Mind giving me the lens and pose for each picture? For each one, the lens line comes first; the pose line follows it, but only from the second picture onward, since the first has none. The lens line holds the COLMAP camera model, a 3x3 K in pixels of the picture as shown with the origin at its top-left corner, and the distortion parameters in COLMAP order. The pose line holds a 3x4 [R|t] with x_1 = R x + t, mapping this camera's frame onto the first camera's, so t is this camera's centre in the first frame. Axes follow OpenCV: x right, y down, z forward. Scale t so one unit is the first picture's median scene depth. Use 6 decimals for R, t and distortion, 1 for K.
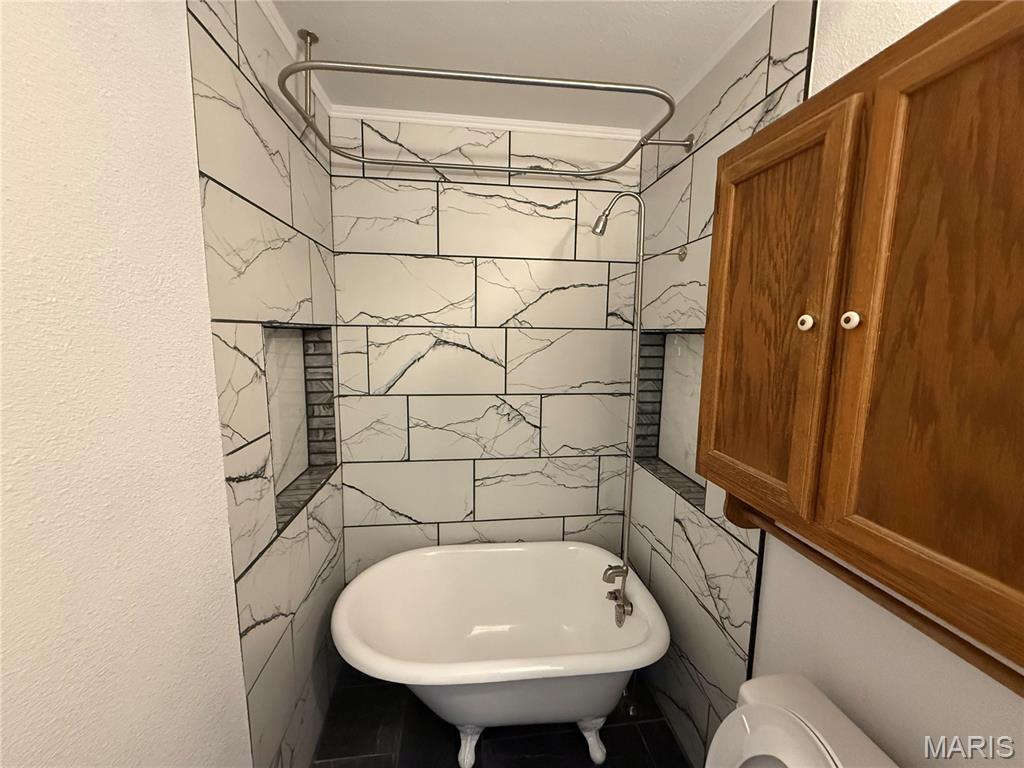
lens RADIAL K [[407.2, 0, 509.6], [0, 407.2, 382.1], [0, 0, 1]] dist [0.000143, -0.000016]
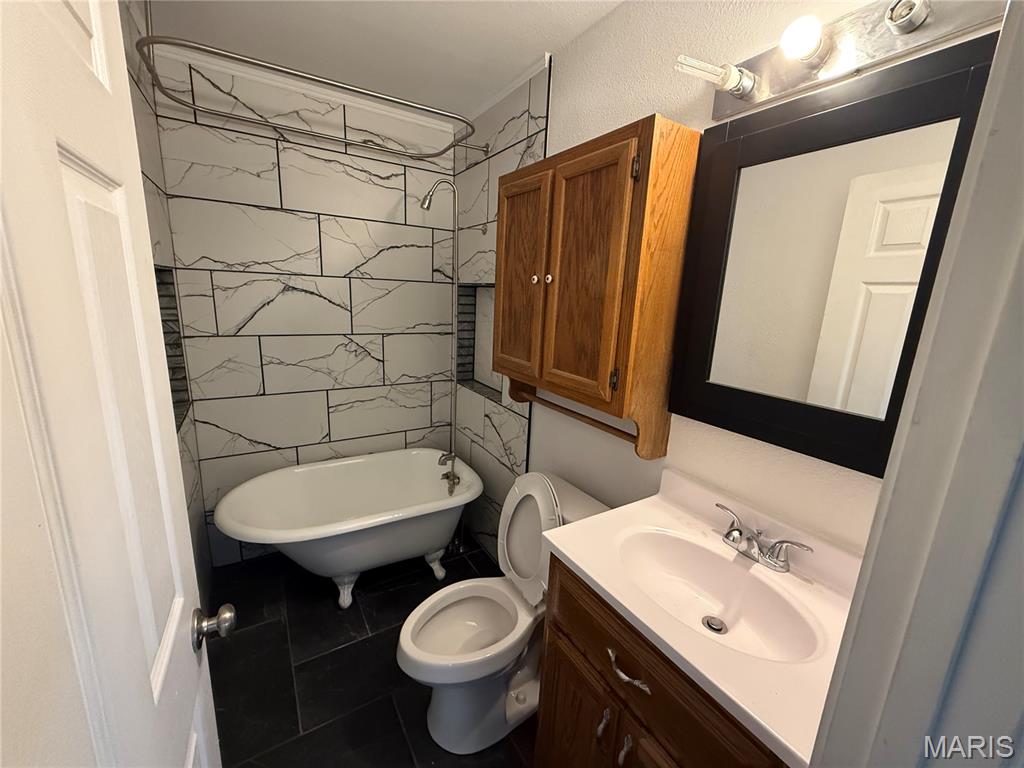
lens RADIAL K [[407.2, 0, 511.6], [0, 407.2, 381.6], [0, 0, 1]] dist [0.000143, -0.000016]
pose [[0.907358, -0.063311, 0.415563, -0.101643], [0.020353, 0.994050, 0.107003, 0.055611], [-0.419865, -0.088632, 0.903248, -0.330576]]
